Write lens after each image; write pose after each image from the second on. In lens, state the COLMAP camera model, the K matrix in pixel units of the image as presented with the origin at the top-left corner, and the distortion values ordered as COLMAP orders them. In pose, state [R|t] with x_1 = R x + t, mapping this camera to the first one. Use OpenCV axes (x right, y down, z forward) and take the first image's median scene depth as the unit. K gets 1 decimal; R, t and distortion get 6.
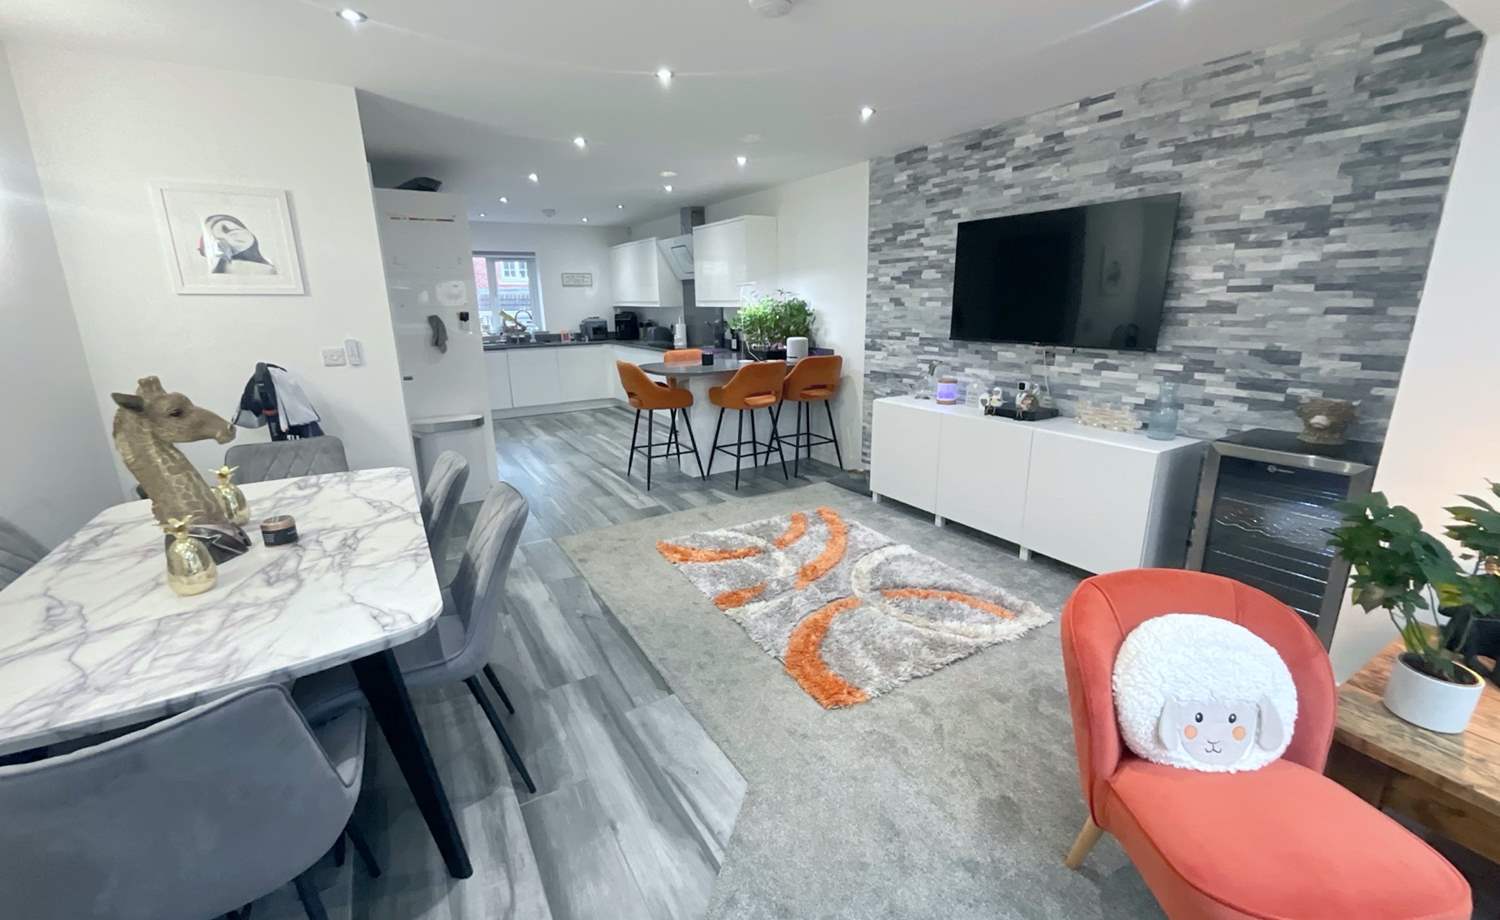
lens RADIAL K [[605.8, 0, 750.7], [0, 605.8, 460.5], [0, 0, 1]] dist [-0.008153, 0.000529]
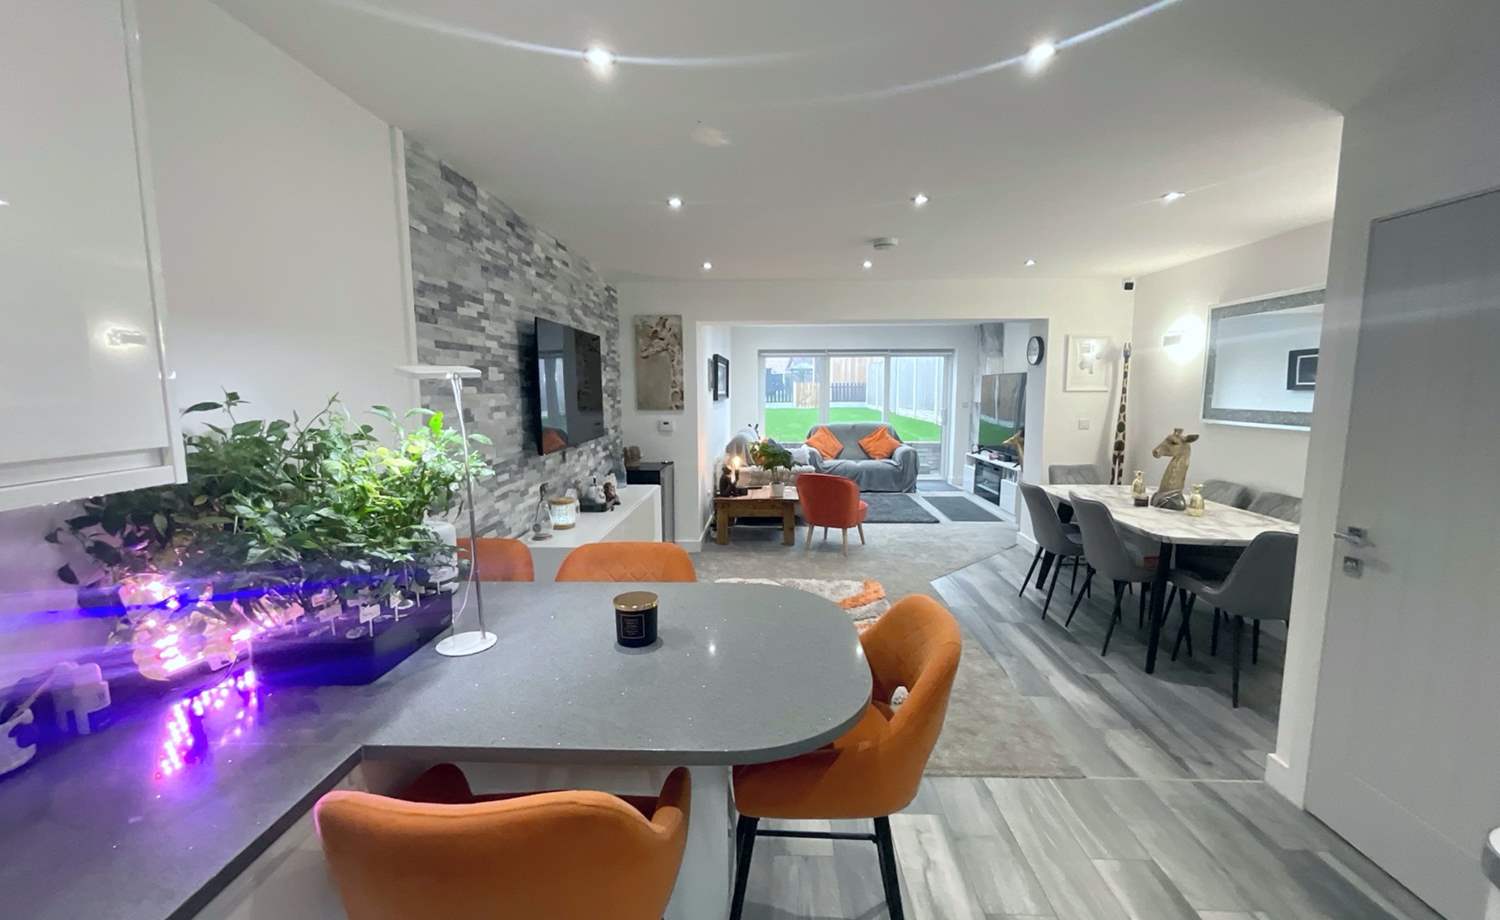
lens RADIAL K [[605.8, 0, 750.7], [0, 605.8, 460.5], [0, 0, 1]] dist [-0.008153, 0.000529]
pose [[-0.835490, -0.051803, 0.547058, -0.307543], [0.155831, 0.932341, 0.326278, -0.368190], [-0.526946, 0.357850, -0.770889, 1.316304]]
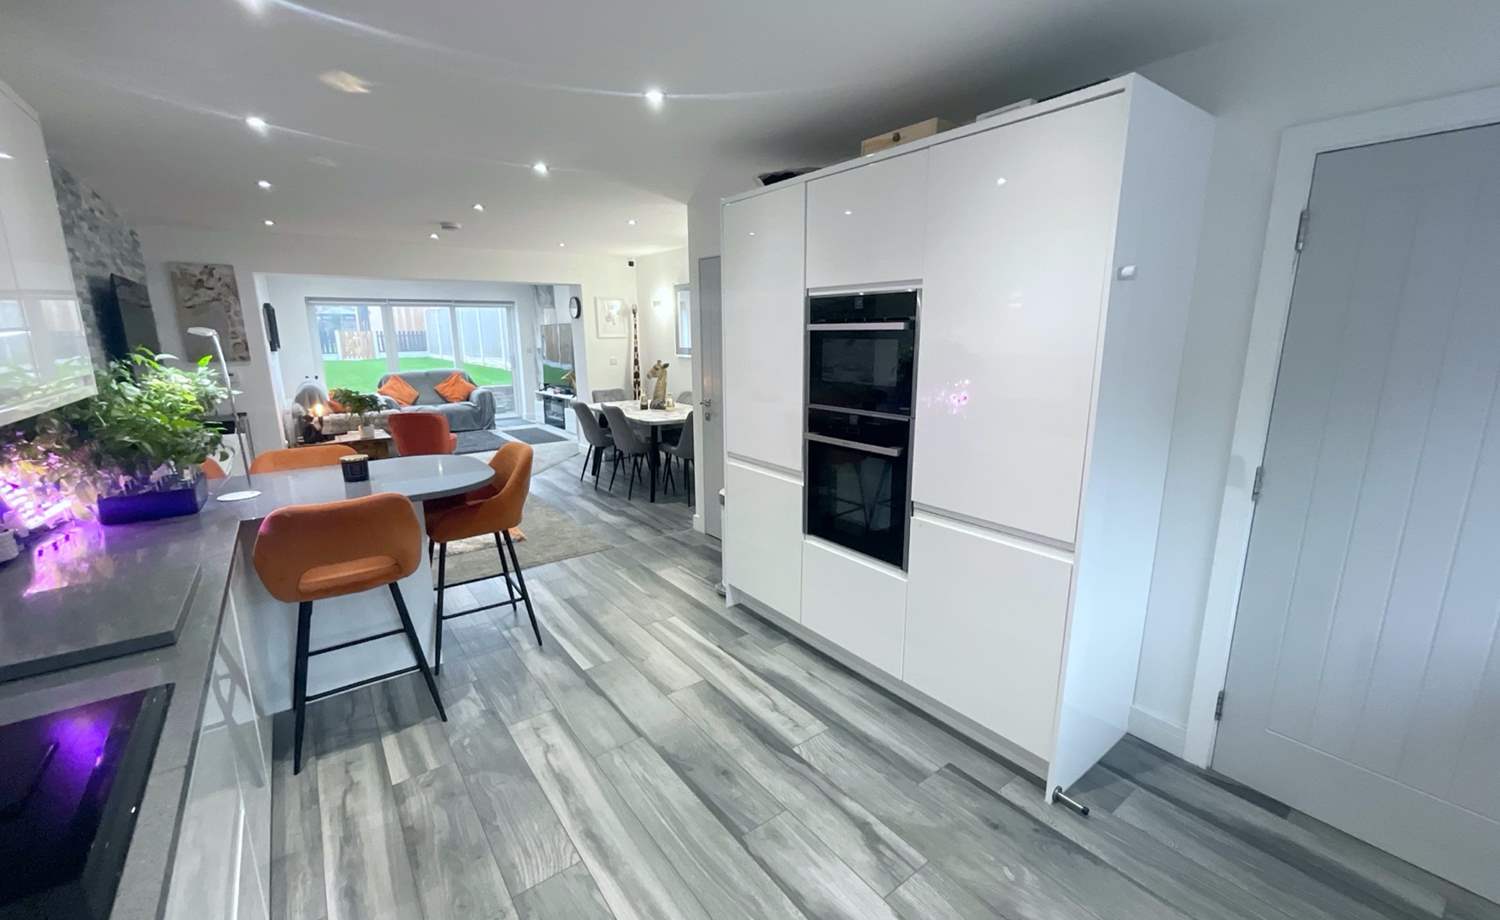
lens RADIAL K [[605.8, 0, 750.7], [0, 605.8, 460.5], [0, 0, 1]] dist [-0.008153, 0.000529]
pose [[-0.994857, 0.040234, -0.092952, -0.413605], [-0.006619, 0.889934, 0.456042, -0.471134], [0.101070, 0.454312, -0.885091, 1.688665]]
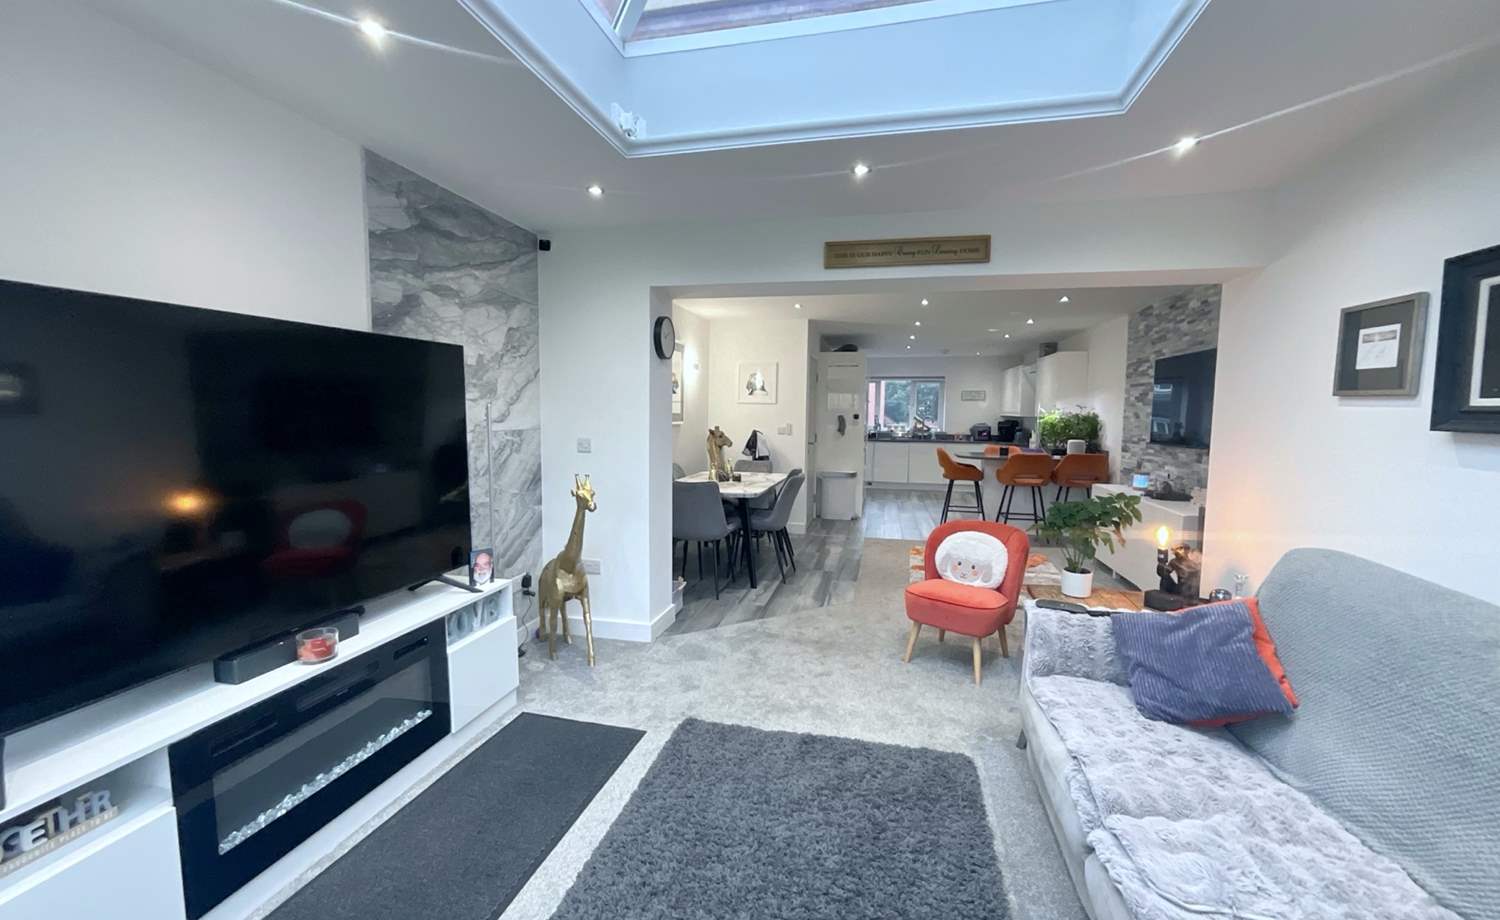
lens RADIAL K [[605.8, 0, 750.7], [0, 605.8, 460.5], [0, 0, 1]] dist [-0.008153, 0.000529]
pose [[0.717694, 0.078434, -0.691927, 0.551467], [-0.199630, 0.975105, -0.096530, 0.124488], [0.667131, 0.207408, 0.715485, -0.466256]]
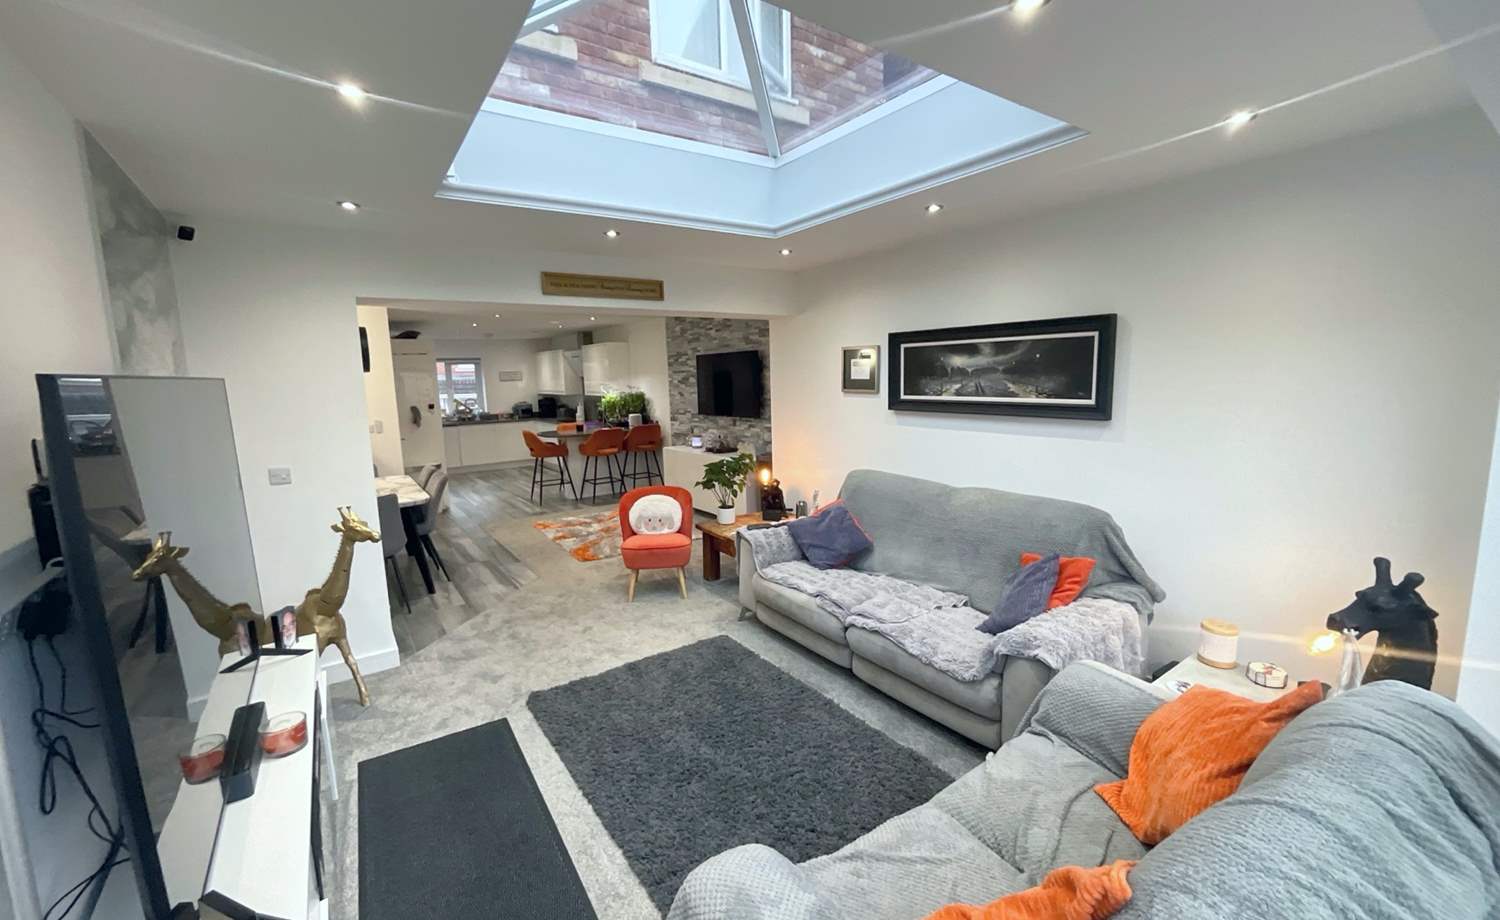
lens RADIAL K [[605.8, 0, 750.7], [0, 605.8, 460.5], [0, 0, 1]] dist [-0.008153, 0.000529]
pose [[0.997606, -0.023127, 0.065168, 0.325435], [0.030799, 0.992380, -0.119305, 0.152753], [-0.061913, 0.121026, 0.990717, -0.761614]]
